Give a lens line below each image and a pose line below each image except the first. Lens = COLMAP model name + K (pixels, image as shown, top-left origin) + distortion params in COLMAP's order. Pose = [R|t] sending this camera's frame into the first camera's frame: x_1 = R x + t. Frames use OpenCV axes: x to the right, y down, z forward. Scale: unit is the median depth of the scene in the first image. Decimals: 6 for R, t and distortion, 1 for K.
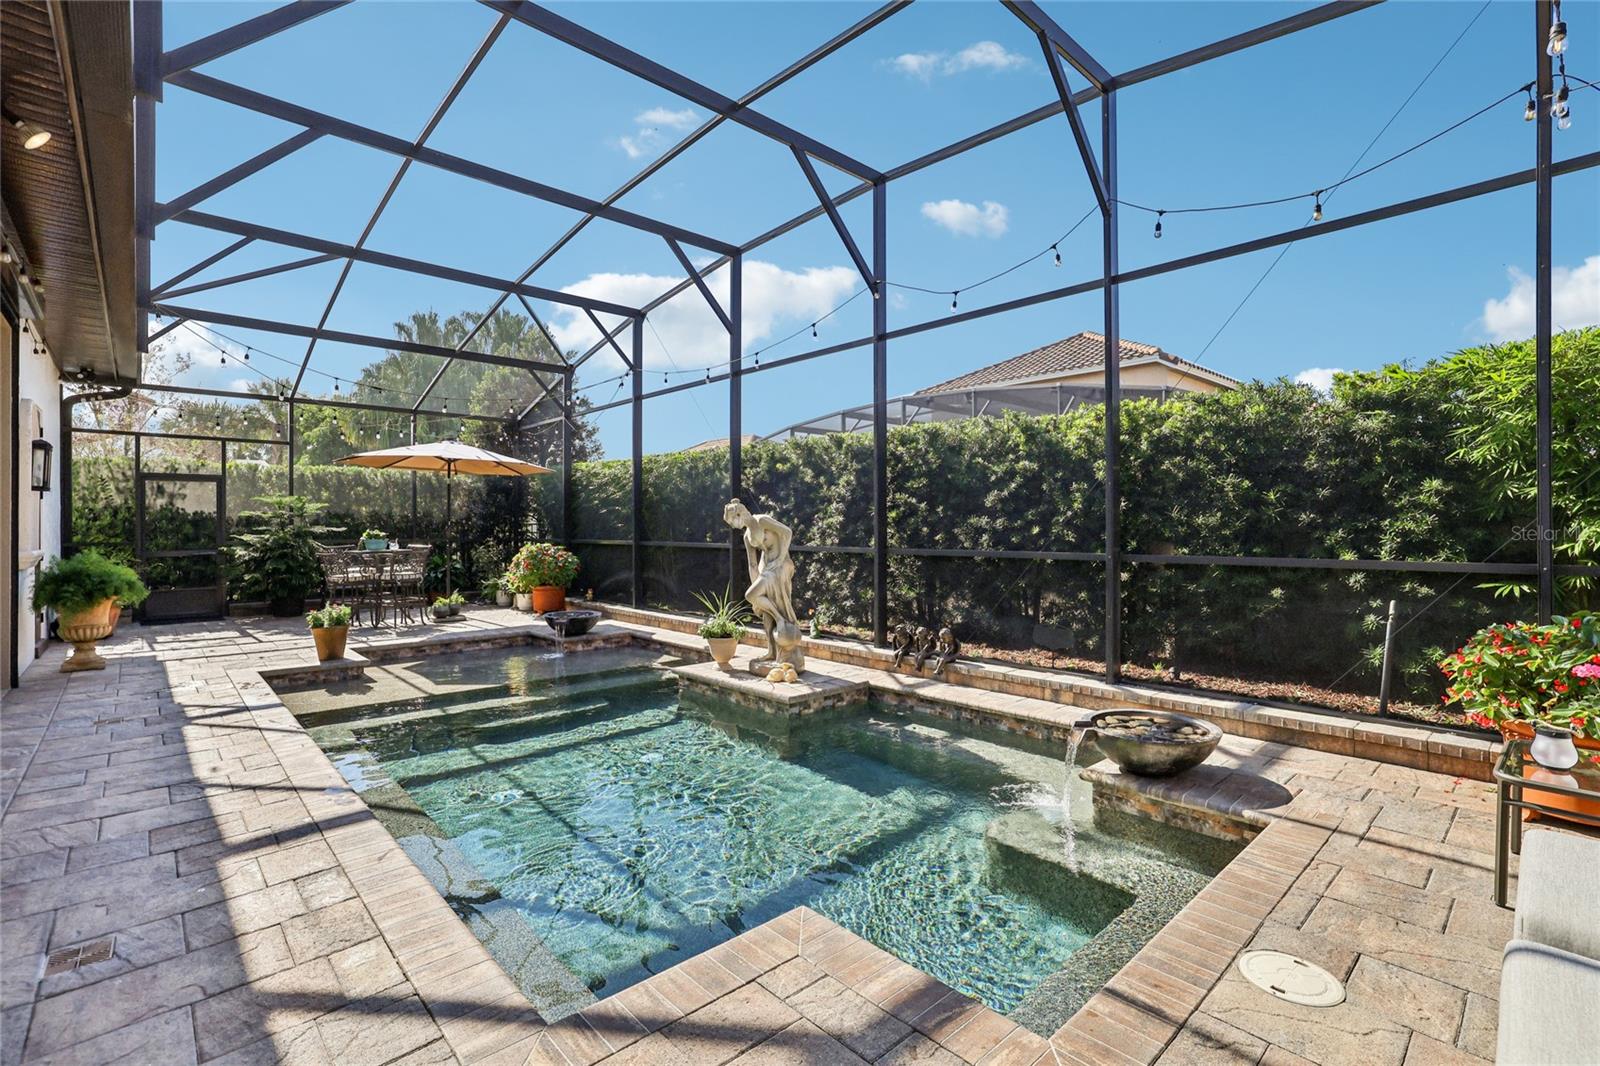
lens RADIAL K [[719.7, 0, 800.0], [0, 719.7, 533.0], [0, 0, 1]] dist [0.000085, -0.000021]
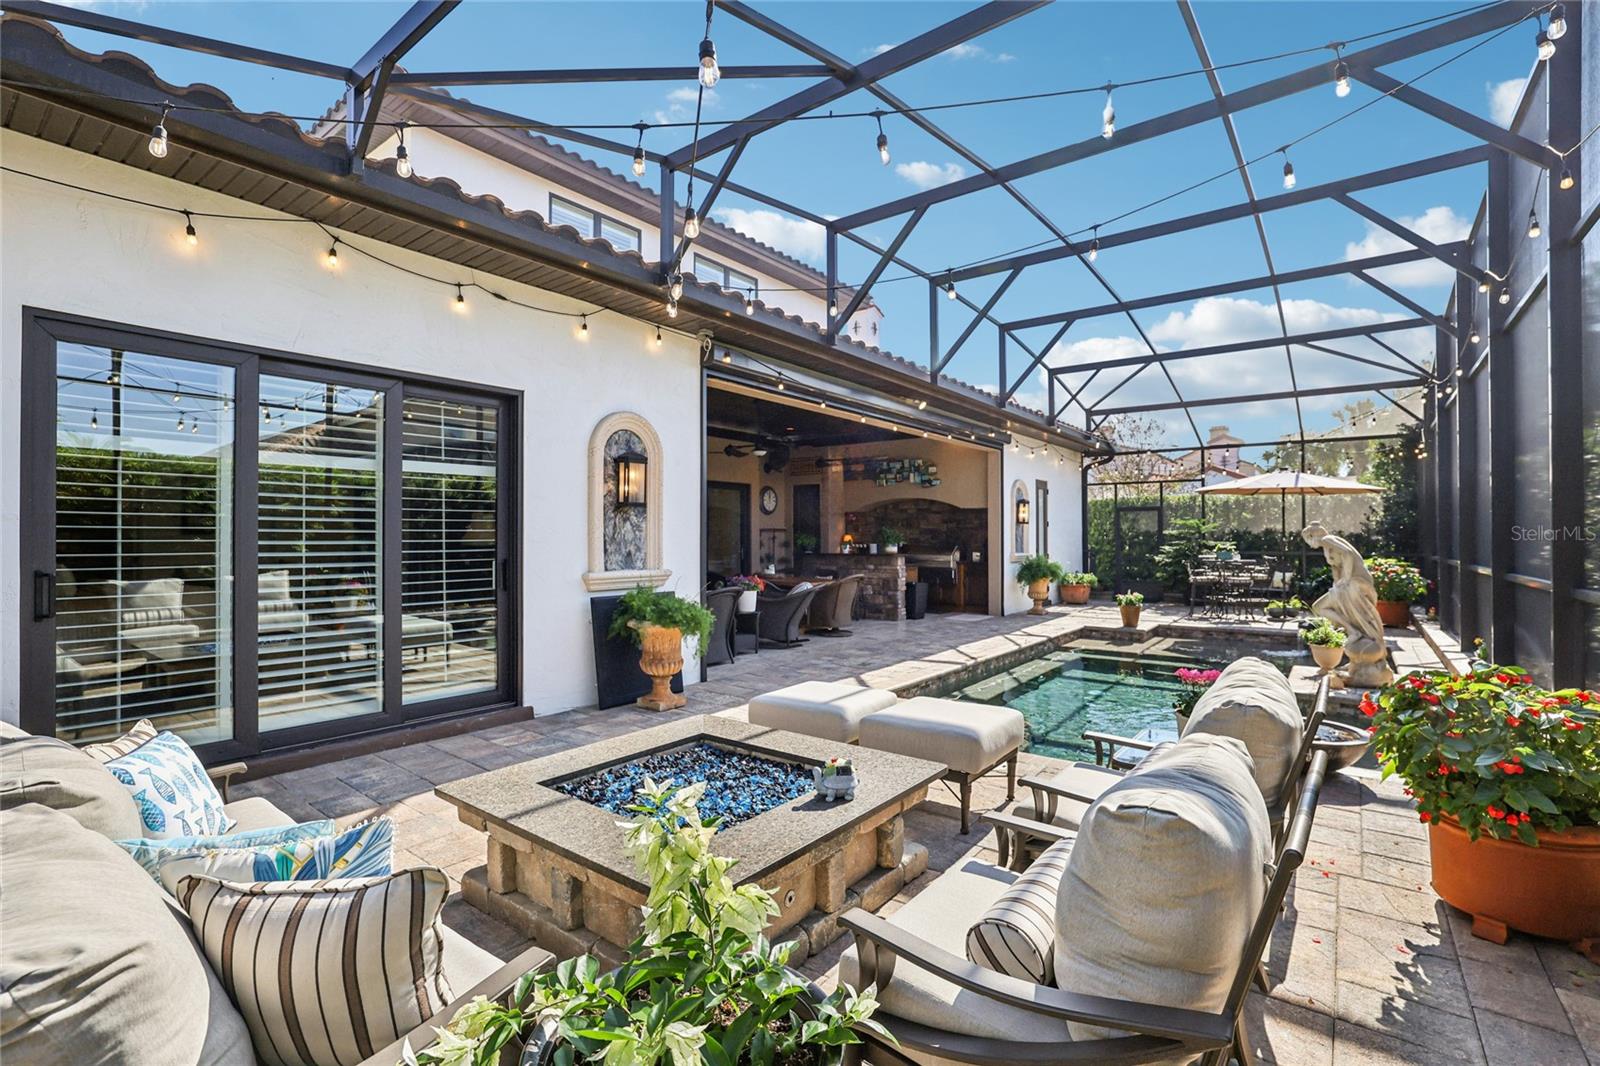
lens RADIAL K [[719.7, 0, 800.0], [0, 719.7, 533.0], [0, 0, 1]] dist [0.000085, -0.000021]
pose [[0.165993, -0.004494, -0.986117, 0.582367], [-0.008838, 0.999943, -0.006045, -0.009786], [0.986087, 0.009718, 0.165943, 0.011337]]
